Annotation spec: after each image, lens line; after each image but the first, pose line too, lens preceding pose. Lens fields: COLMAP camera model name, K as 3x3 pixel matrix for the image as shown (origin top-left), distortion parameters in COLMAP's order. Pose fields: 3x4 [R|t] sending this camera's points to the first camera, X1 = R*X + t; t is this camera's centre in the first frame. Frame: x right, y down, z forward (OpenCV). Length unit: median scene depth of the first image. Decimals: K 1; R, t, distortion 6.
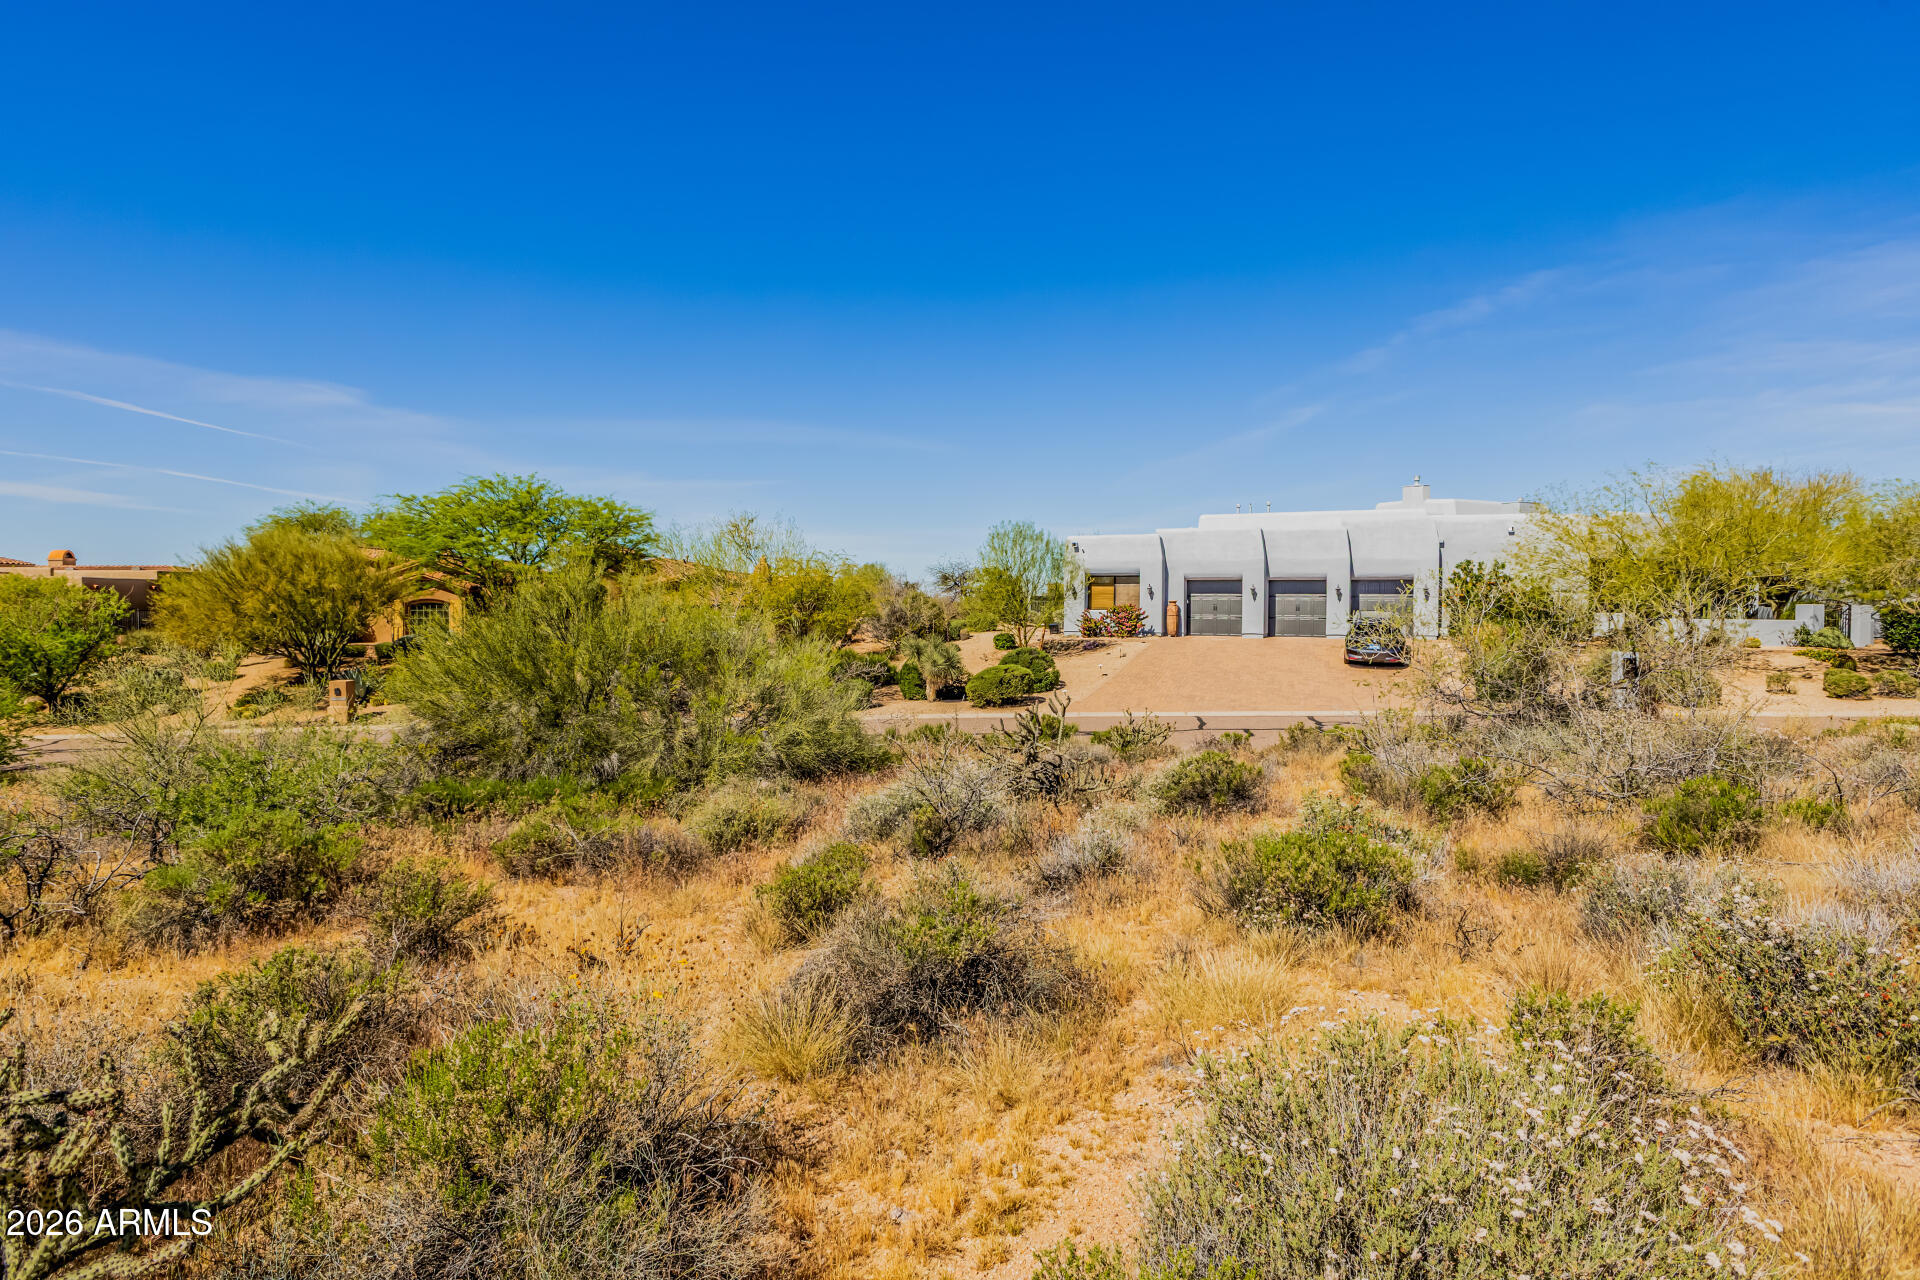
lens RADIAL K [[1003.7, 0, 961.2], [0, 1003.7, 655.0], [0, 0, 1]] dist [-0.018230, 0.002539]
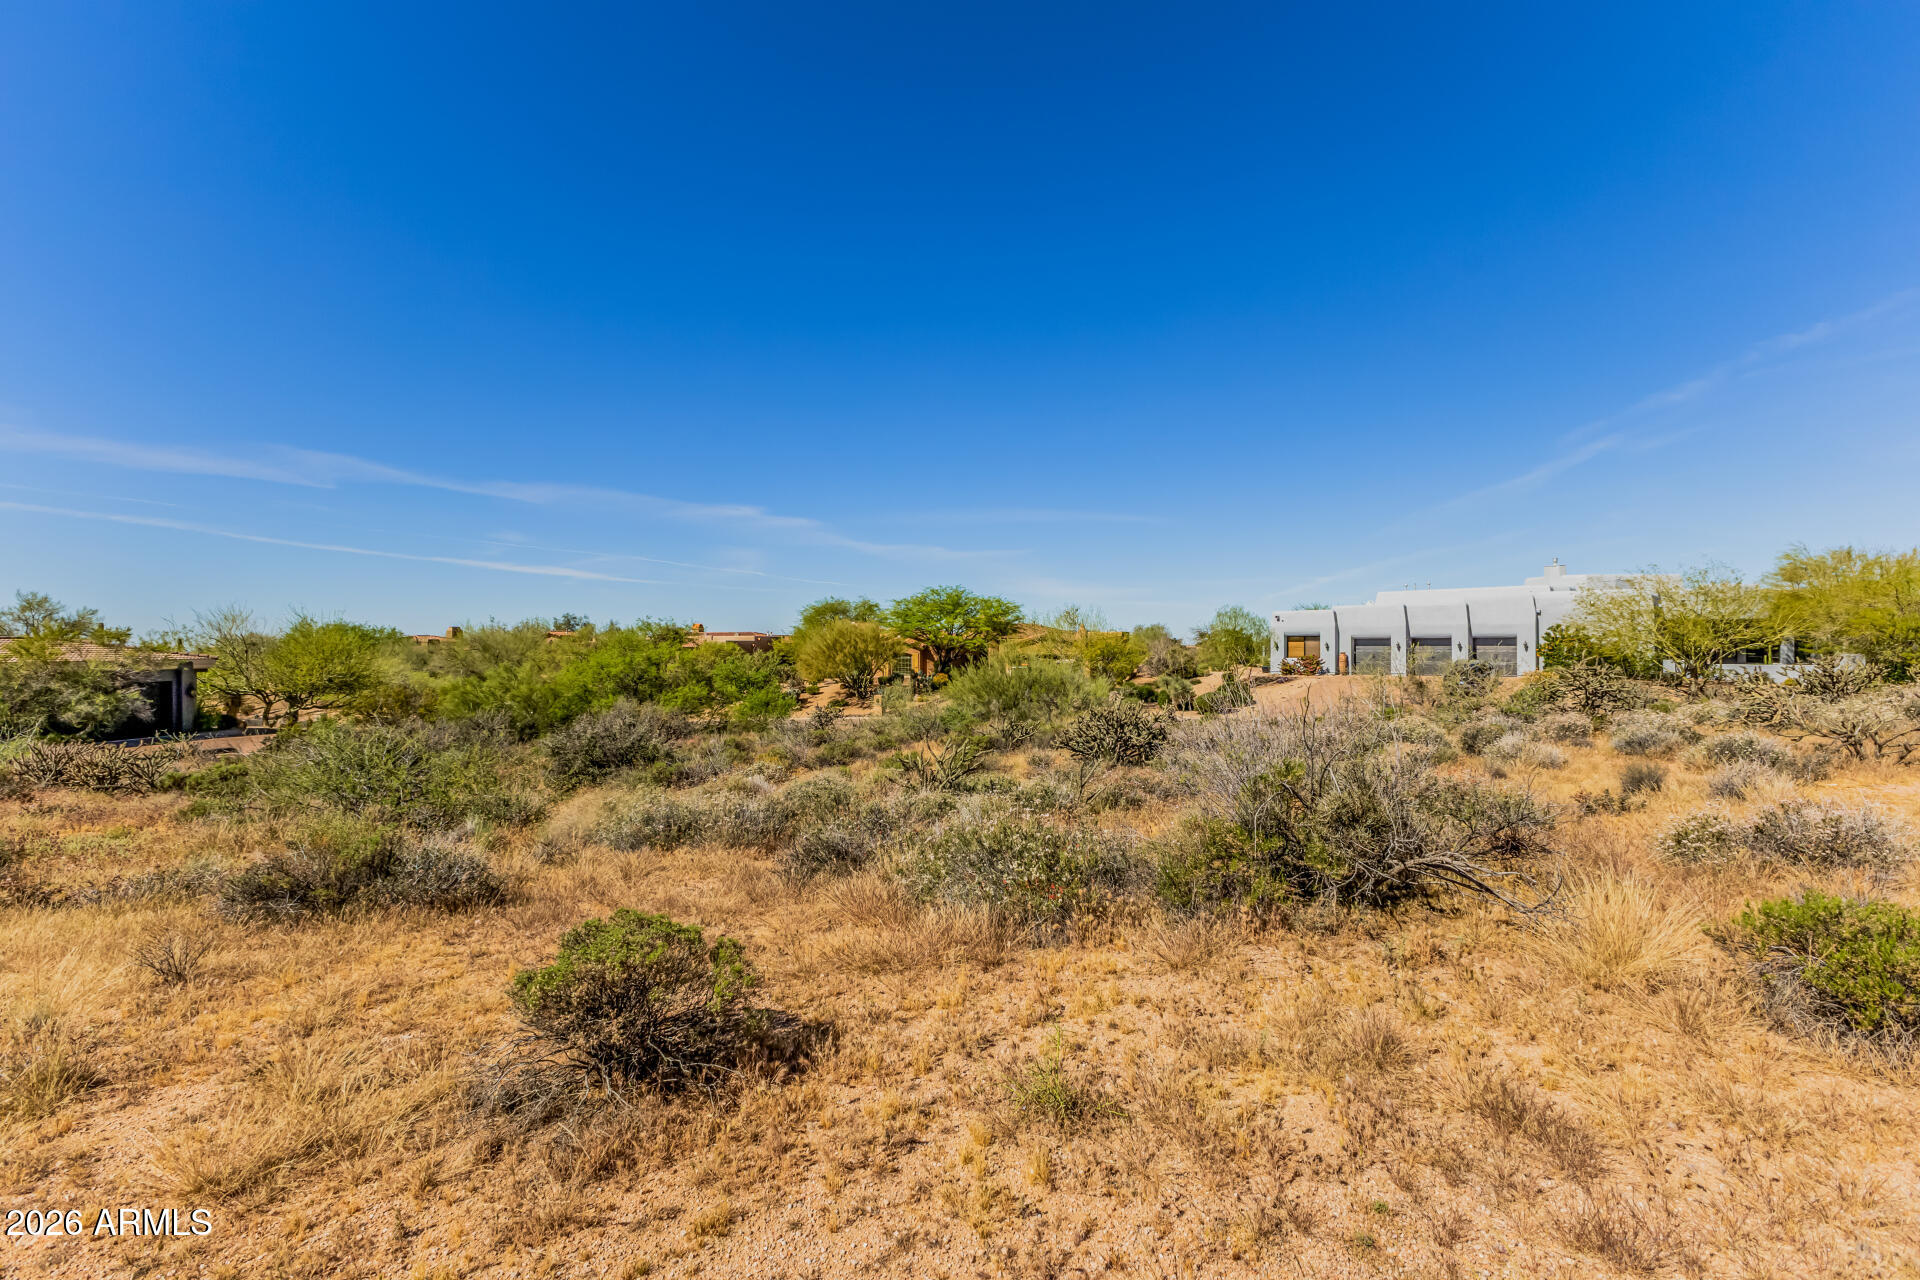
lens RADIAL K [[832.5, 0, 977.6], [0, 832.5, 650.0], [0, 0, 1]] dist [0.022465, -0.003503]
pose [[0.950076, -0.004275, -0.311988, 0.071525], [-0.009595, 0.999033, -0.042908, 0.003911], [0.311870, 0.043760, 0.949117, -0.383158]]
